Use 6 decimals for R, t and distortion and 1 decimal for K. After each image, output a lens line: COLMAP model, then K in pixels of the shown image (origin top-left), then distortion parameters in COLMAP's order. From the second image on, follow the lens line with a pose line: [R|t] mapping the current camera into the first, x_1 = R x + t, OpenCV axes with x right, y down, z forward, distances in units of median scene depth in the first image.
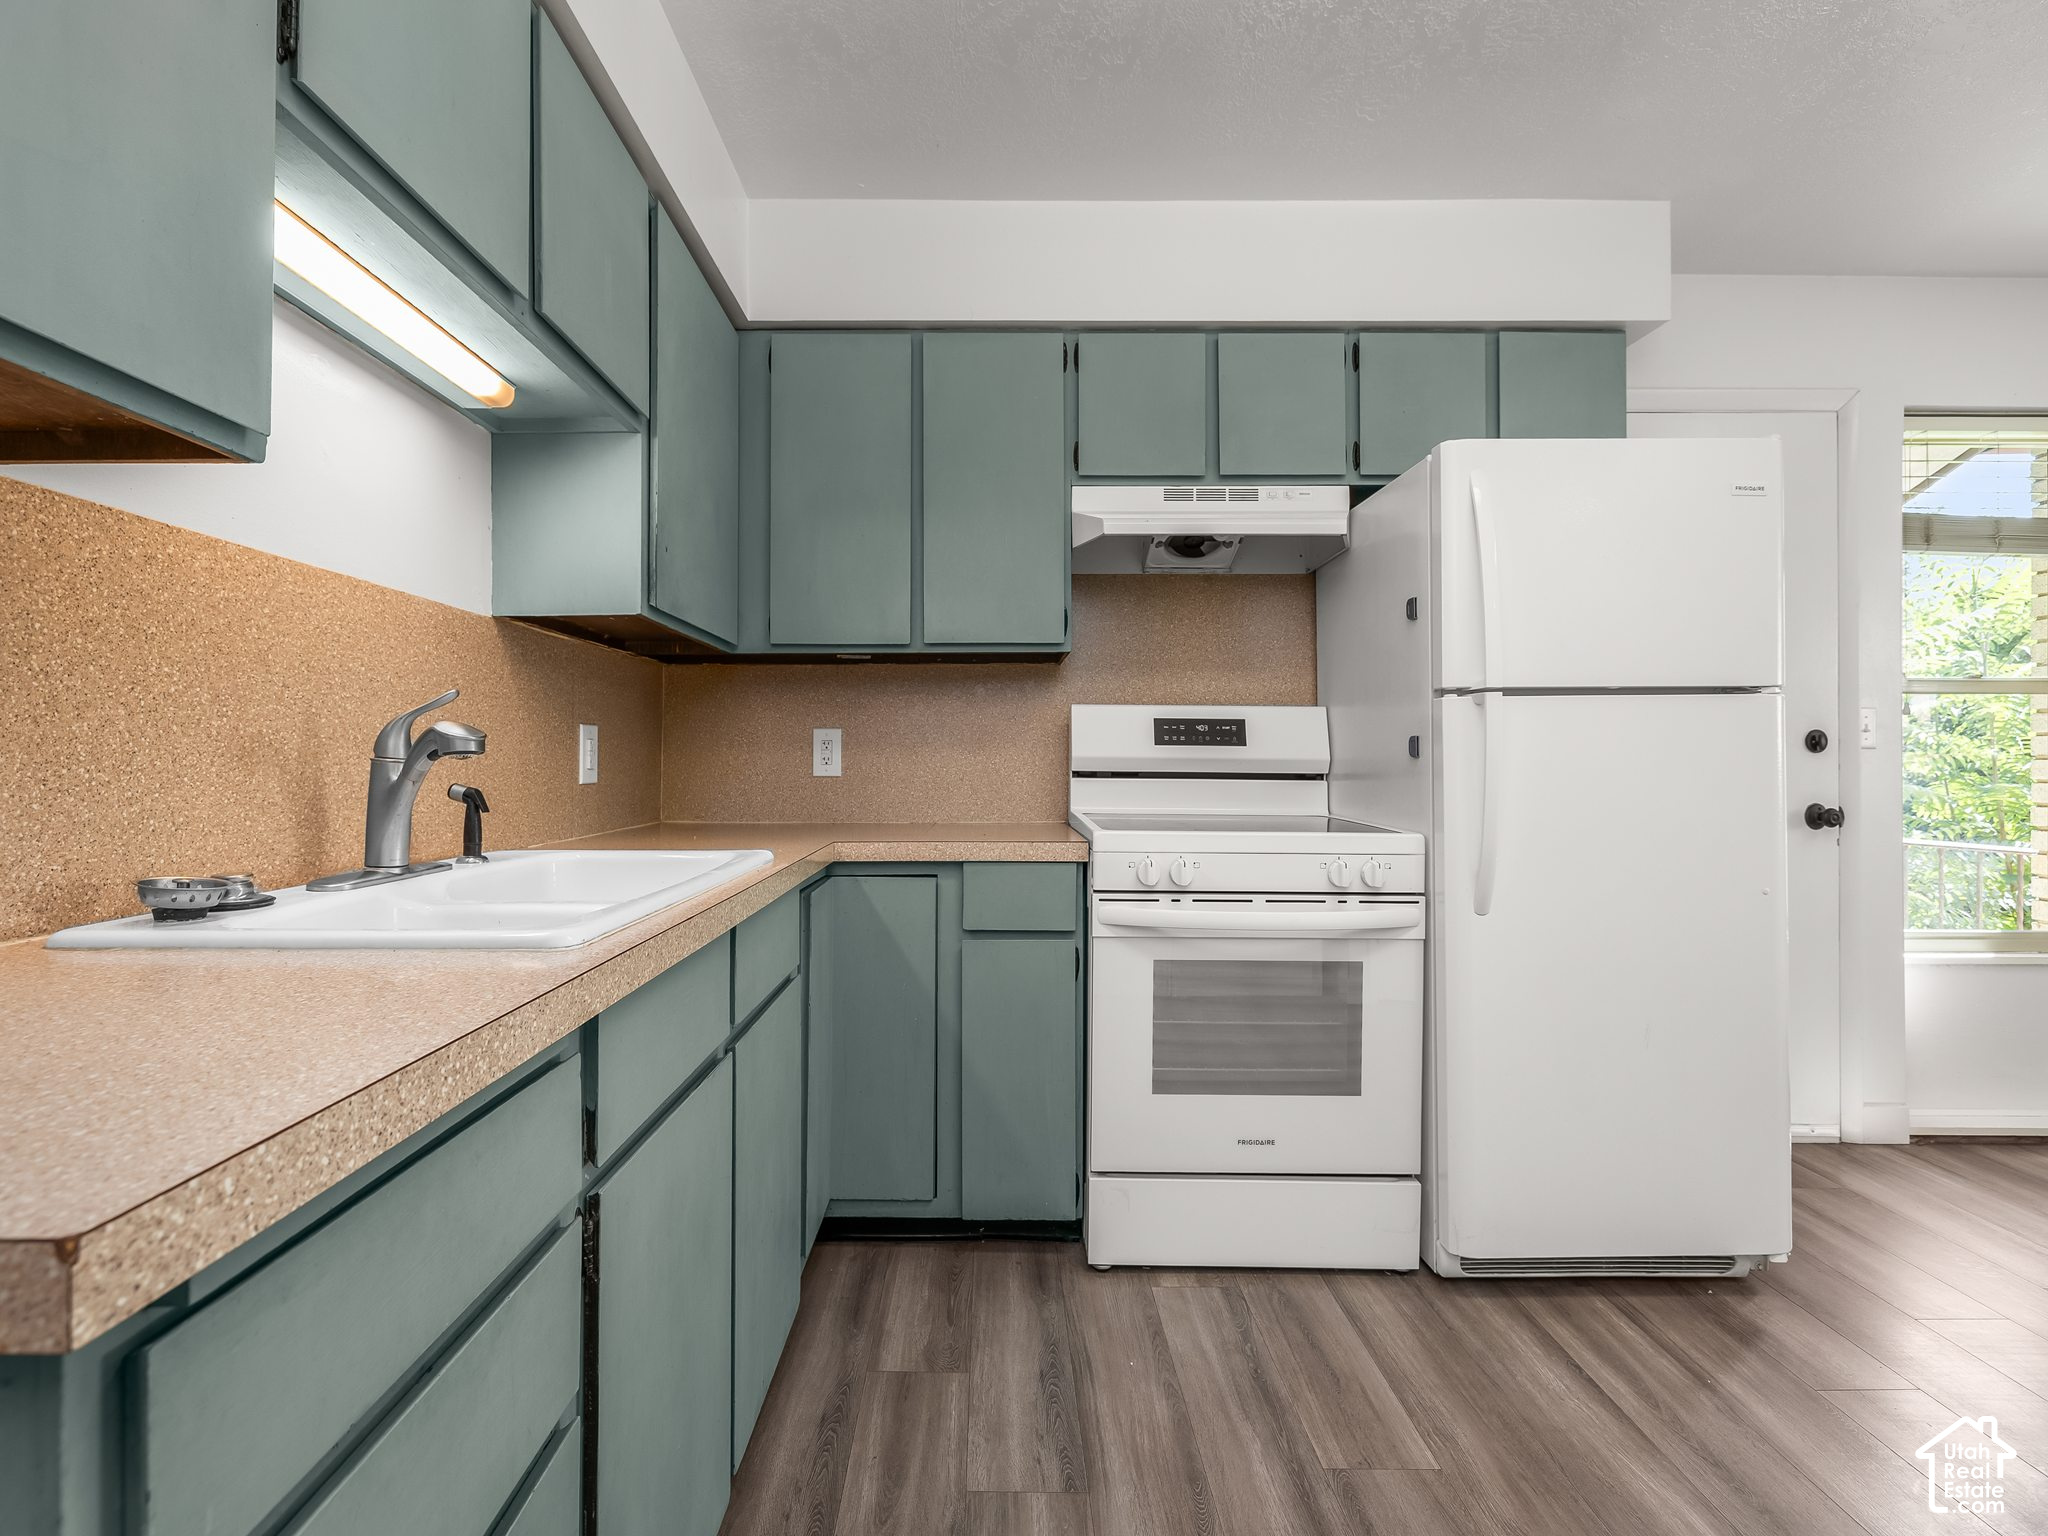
lens RADIAL K [[861.2, 0, 980.9], [0, 861.2, 751.7], [0, 0, 1]] dist [-0.001440, 0.000161]
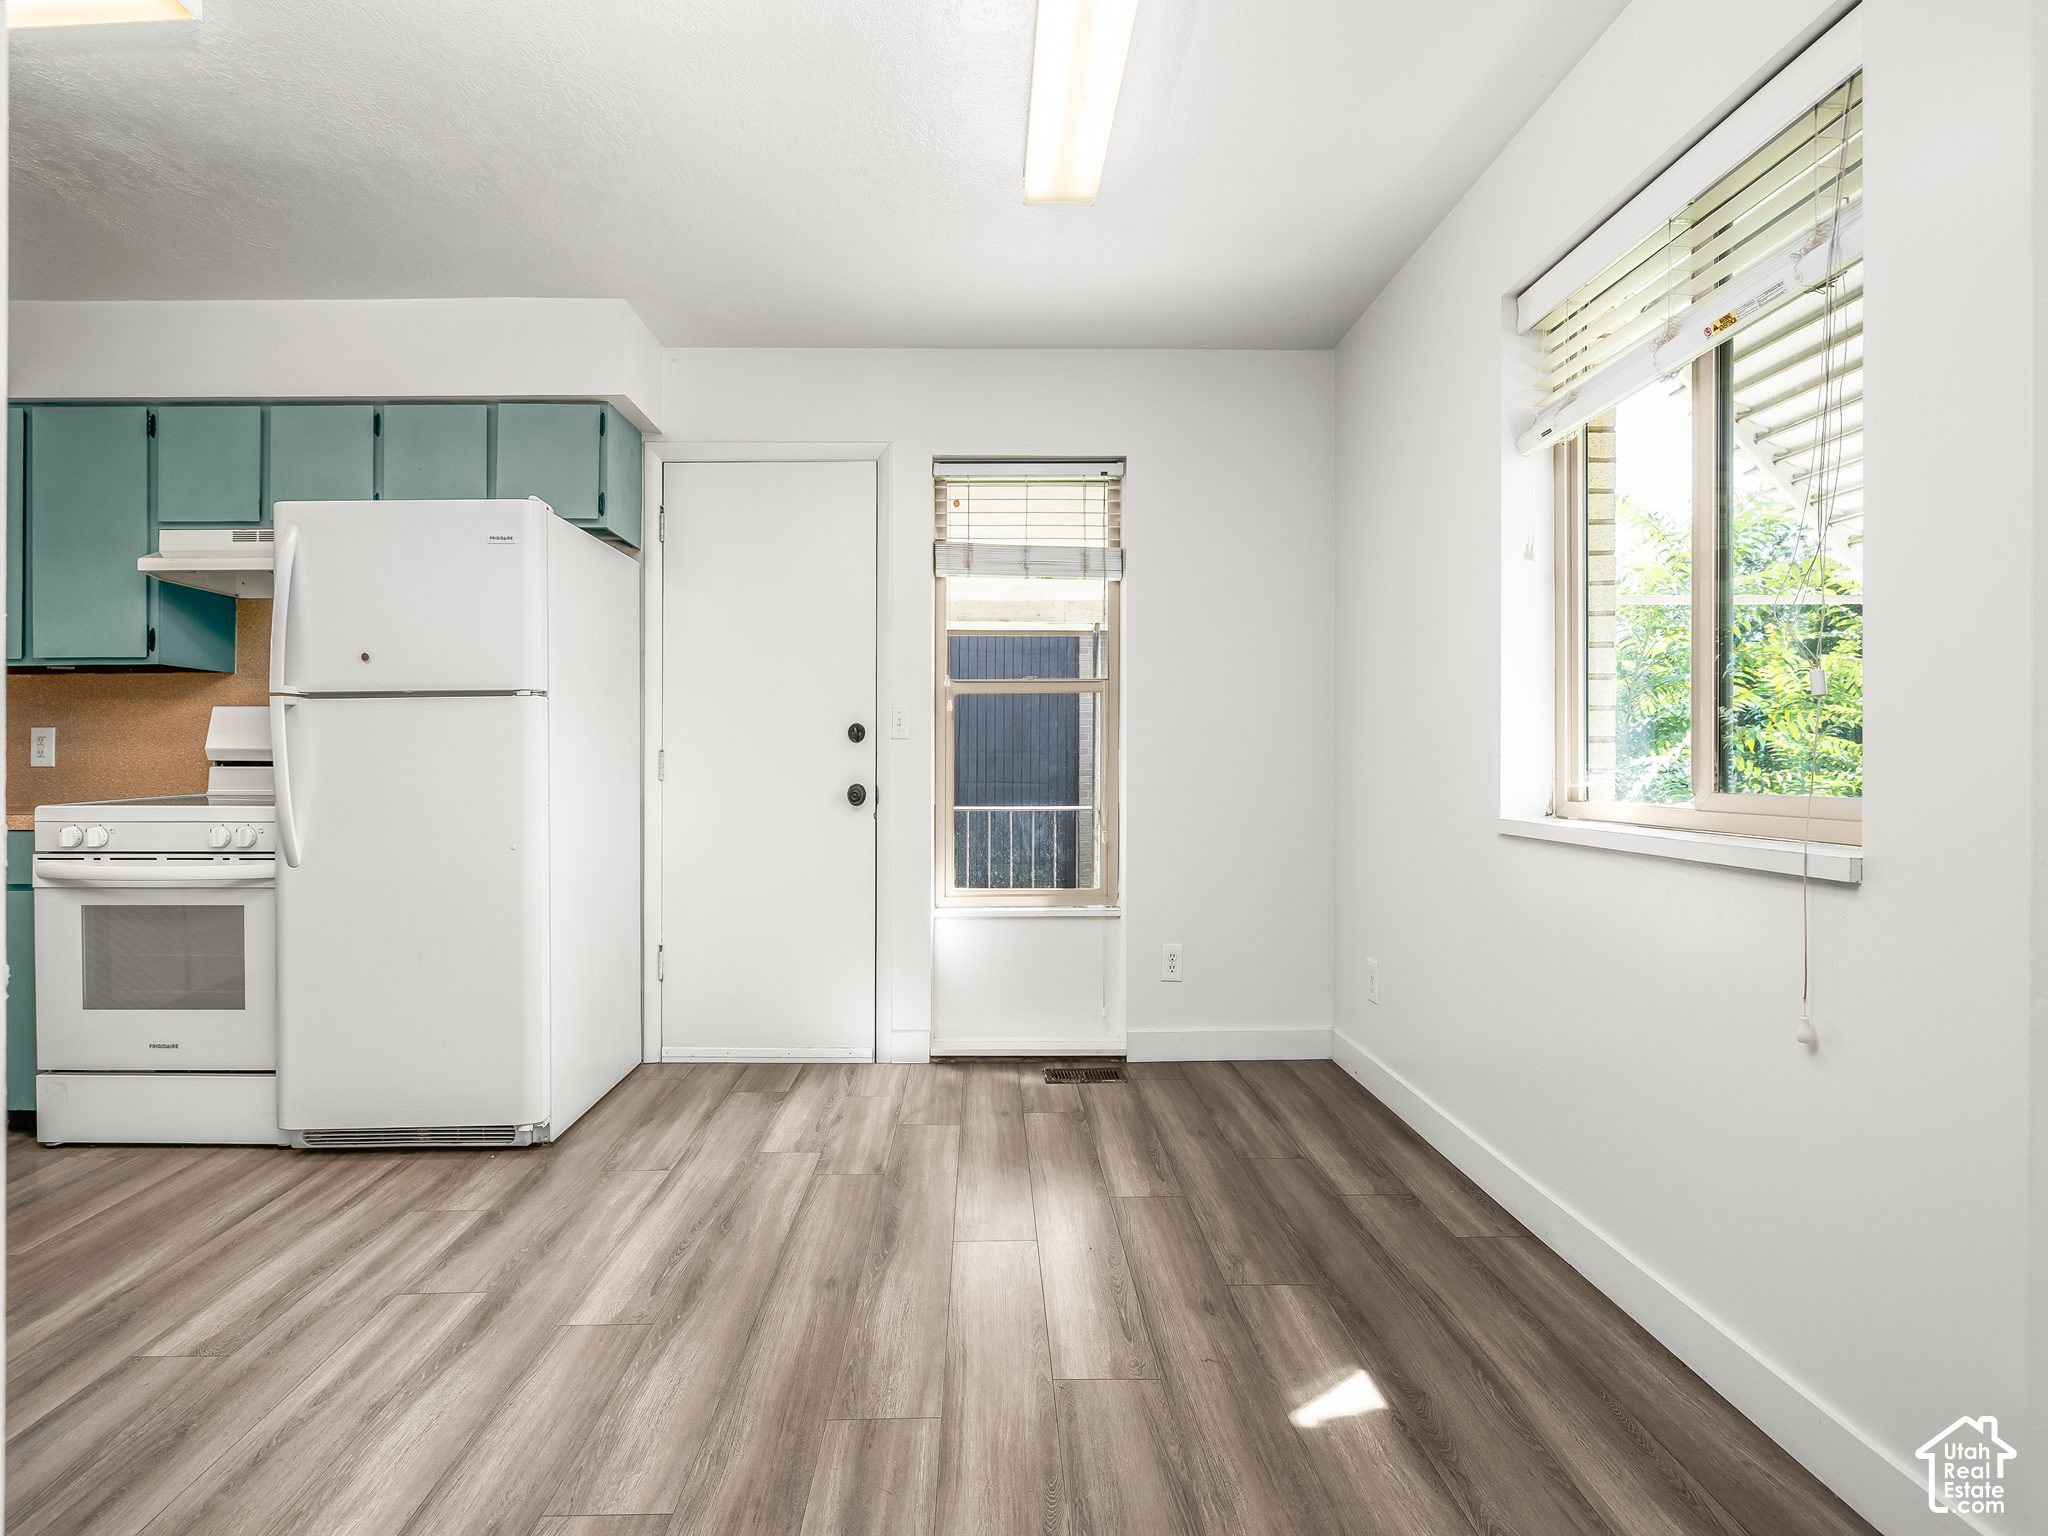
lens RADIAL K [[861.2, 0, 988.1], [0, 861.2, 754.2], [0, 0, 1]] dist [-0.001440, 0.000161]
pose [[0.999937, -0.006352, 0.009237, 1.545534], [0.006312, 0.999970, 0.004431, 0.018604], [-0.009264, -0.004373, 0.999948, -0.296876]]
